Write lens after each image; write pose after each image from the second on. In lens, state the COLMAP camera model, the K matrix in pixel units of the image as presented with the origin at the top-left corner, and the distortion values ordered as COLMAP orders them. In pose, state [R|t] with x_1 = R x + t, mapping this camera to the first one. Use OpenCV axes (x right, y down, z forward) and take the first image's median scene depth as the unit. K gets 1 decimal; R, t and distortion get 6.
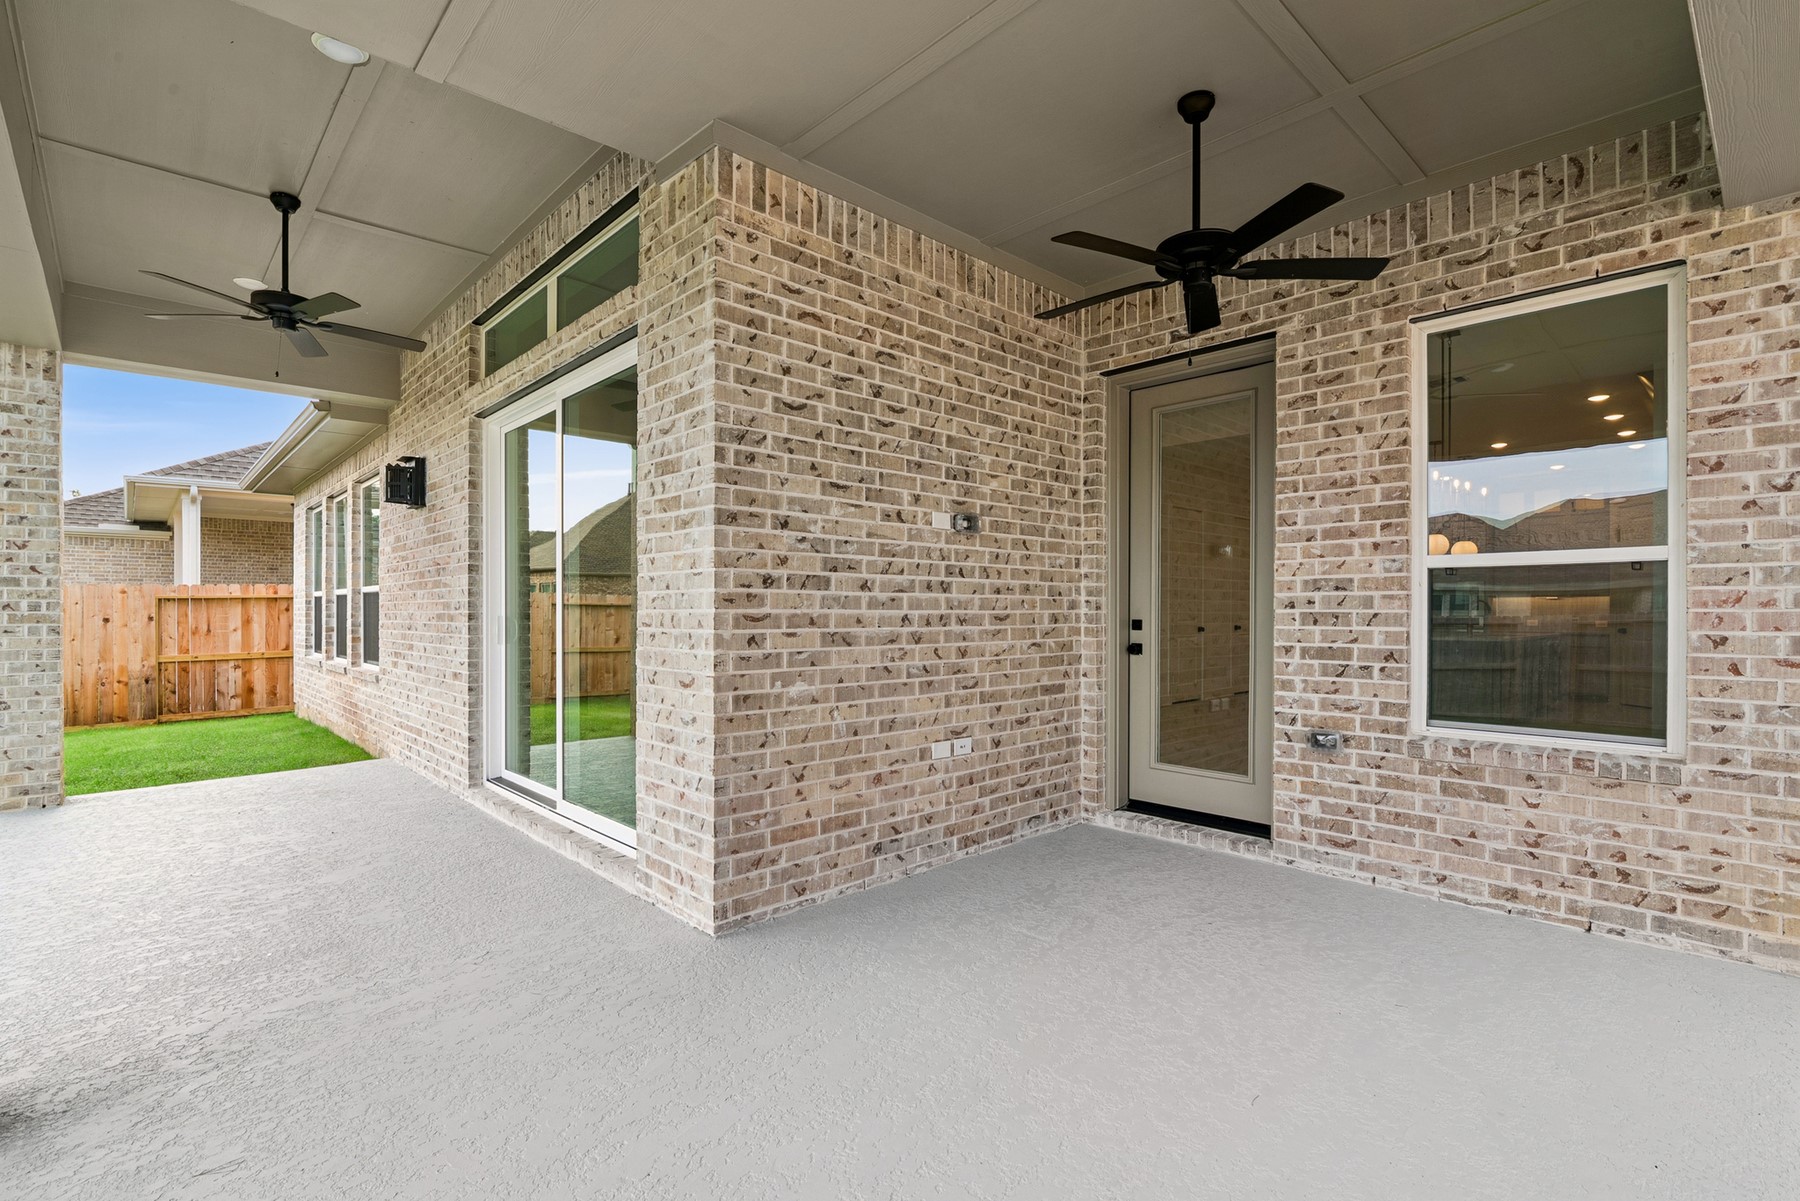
lens RADIAL K [[829.9, 0, 901.2], [0, 829.9, 603.6], [0, 0, 1]] dist [-0.001670, -0.002155]
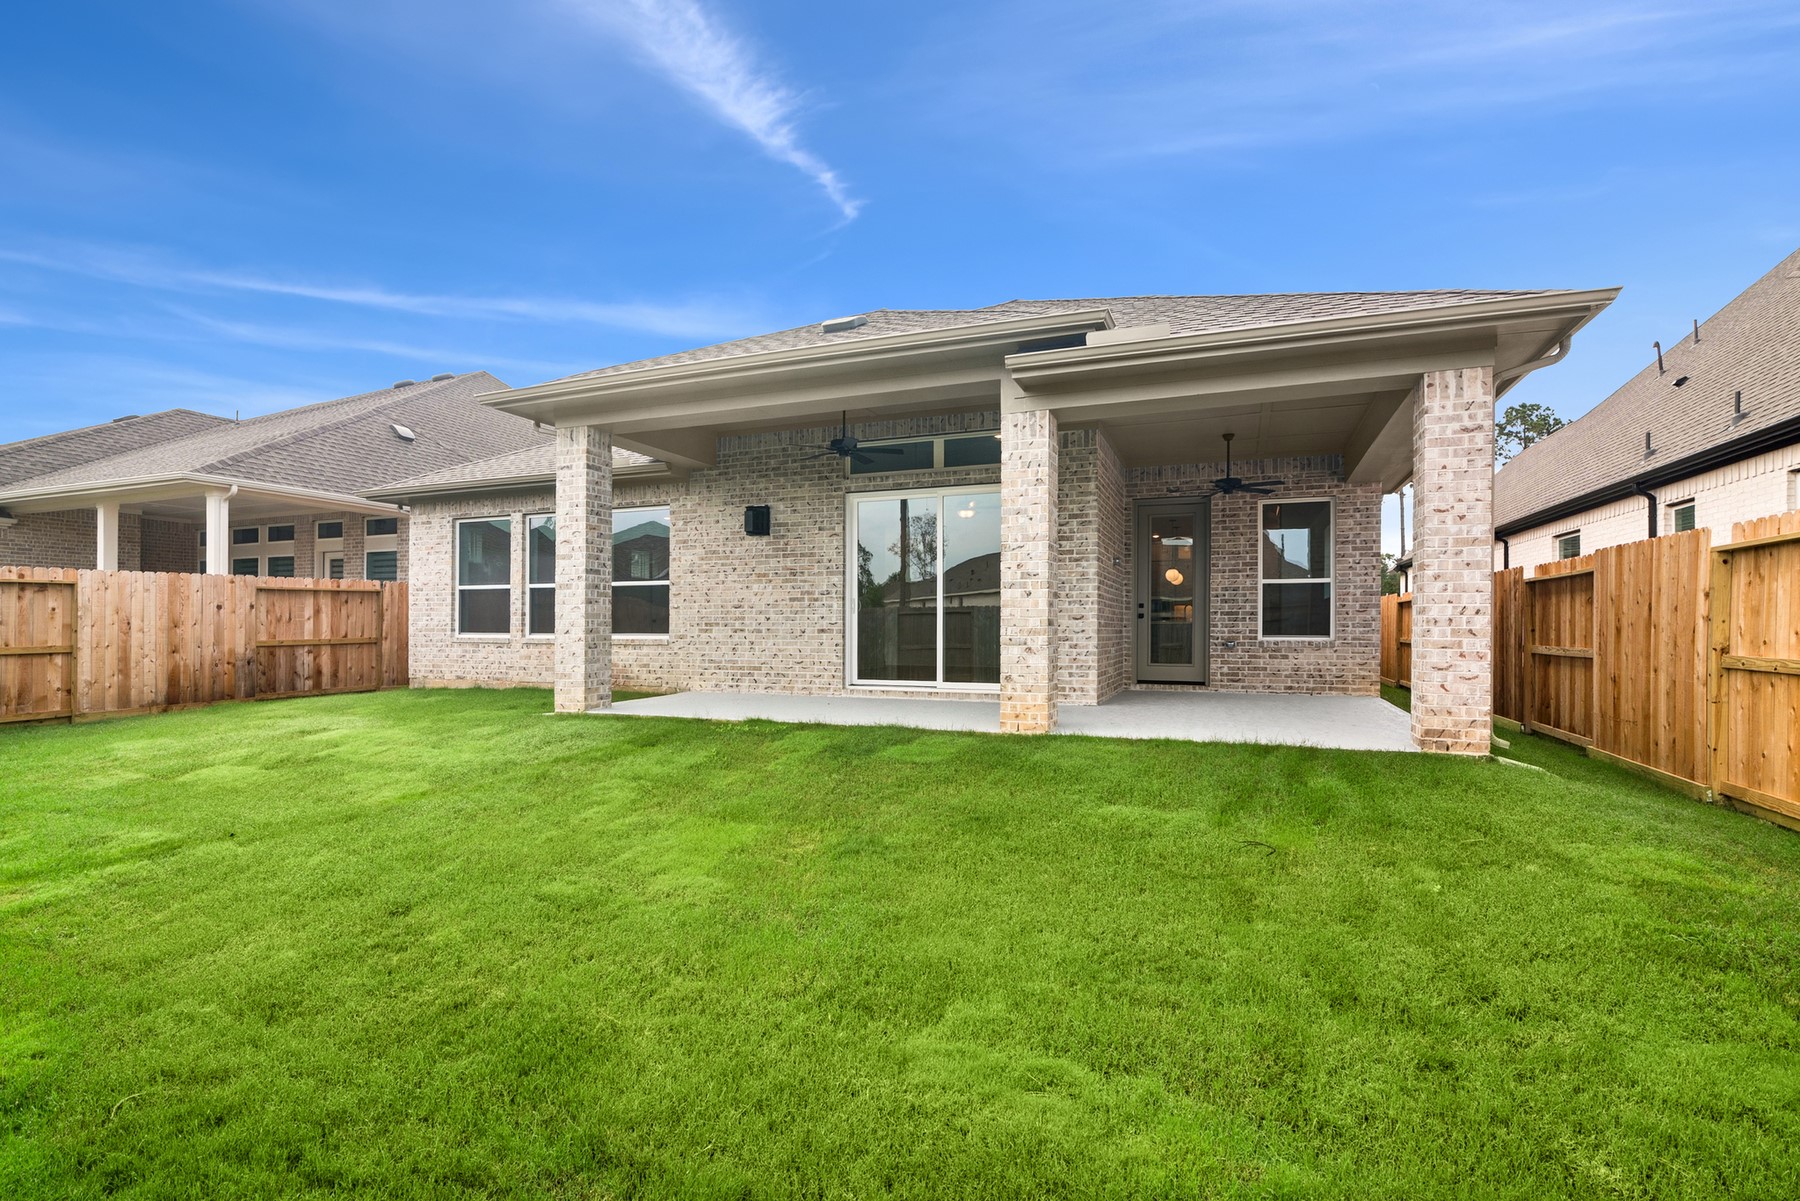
lens RADIAL K [[829.9, 0, 899.0], [0, 829.9, 613.5], [0, 0, 1]] dist [-0.001670, -0.002155]
pose [[0.909488, 0.010015, 0.415609, -1.646254], [-0.006294, 0.999927, -0.010322, 0.095080], [-0.415682, 0.006772, 0.909485, -1.066694]]
